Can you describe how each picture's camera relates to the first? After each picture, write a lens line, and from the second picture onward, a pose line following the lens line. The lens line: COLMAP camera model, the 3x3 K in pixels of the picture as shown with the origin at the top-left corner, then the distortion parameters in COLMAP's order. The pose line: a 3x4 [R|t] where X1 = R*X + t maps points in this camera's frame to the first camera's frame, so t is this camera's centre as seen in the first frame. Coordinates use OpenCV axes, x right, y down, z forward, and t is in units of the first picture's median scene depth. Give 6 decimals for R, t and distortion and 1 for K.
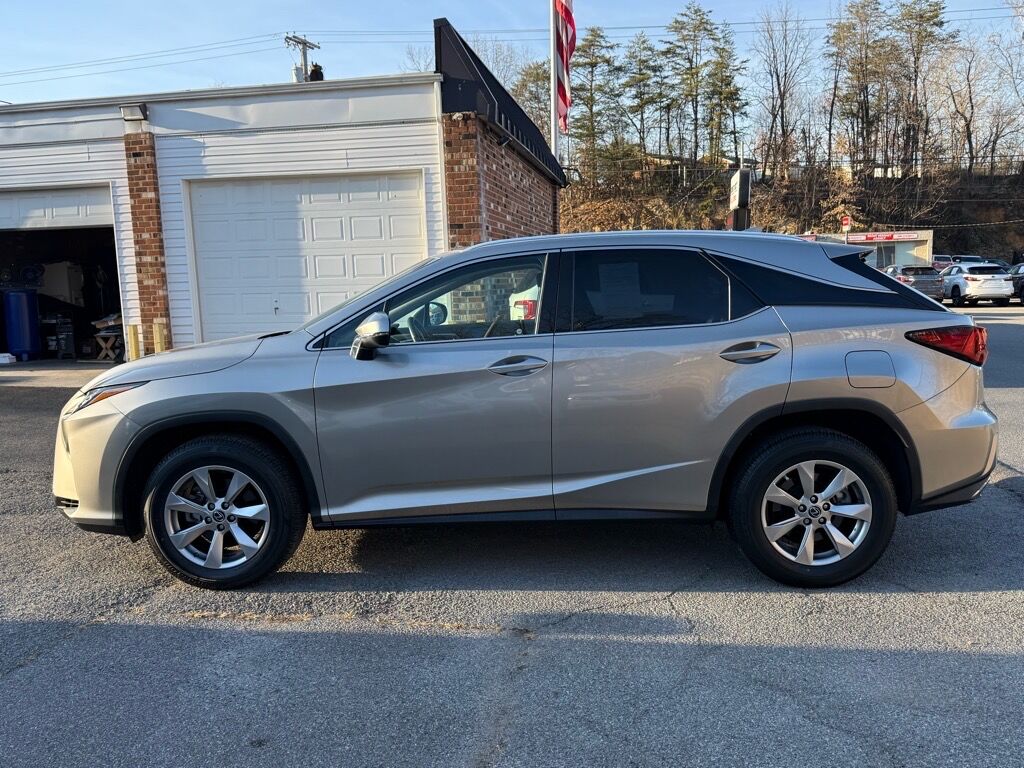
lens RADIAL K [[833.5, 0, 507.3], [0, 833.5, 381.7], [0, 0, 1]] dist [0.058599, -0.123567]
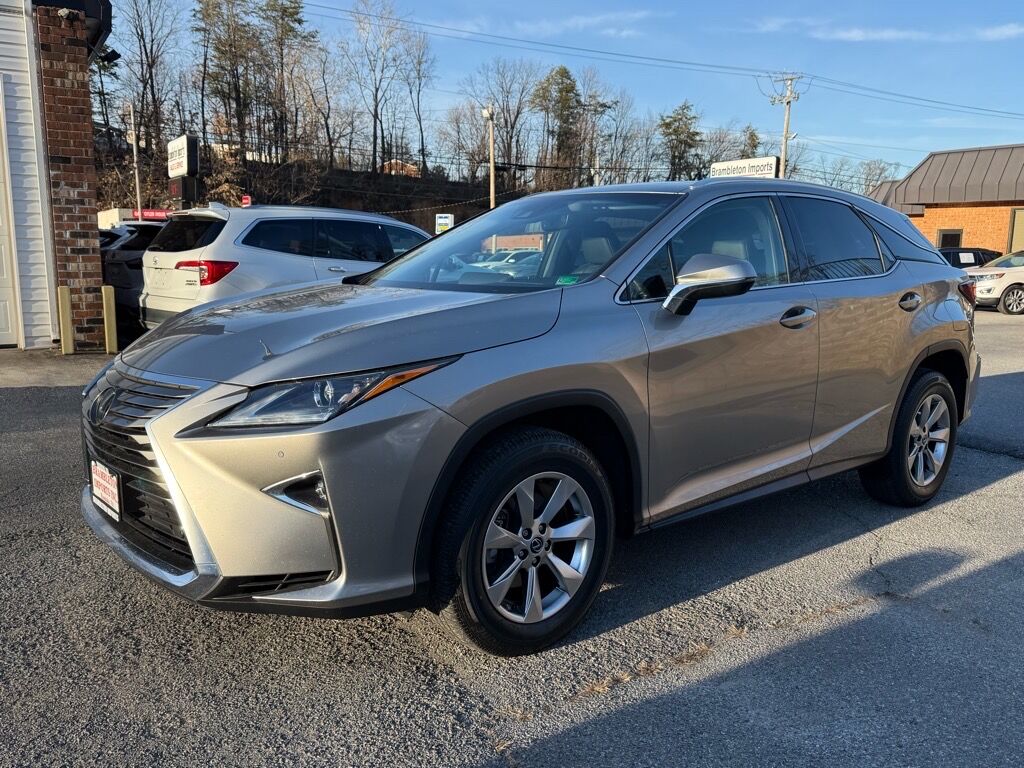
lens RADIAL K [[829.3, 0, 512.0], [0, 829.3, 384.0], [0, 0, 1]] dist [0.058241, -0.096705]
pose [[0.740483, -0.066094, 0.668817, -0.264956], [0.047492, 0.997811, 0.046024, -0.001344], [-0.670395, -0.002316, 0.742001, 0.167118]]
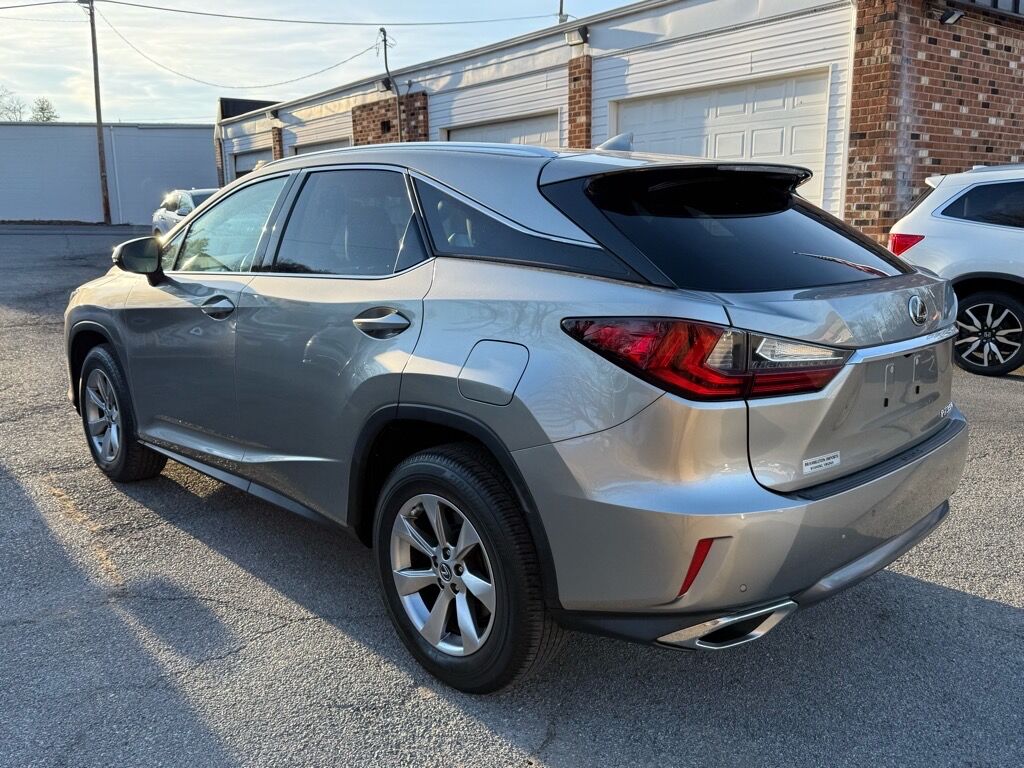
lens RADIAL K [[825.5, 0, 512.0], [0, 825.5, 384.0], [0, 0, 1]] dist [0.116412, -0.218308]
pose [[0.723340, 0.158815, -0.671980, 0.263236], [-0.094715, 0.986812, 0.131268, -0.026319], [0.683966, -0.031305, 0.728842, 0.180626]]
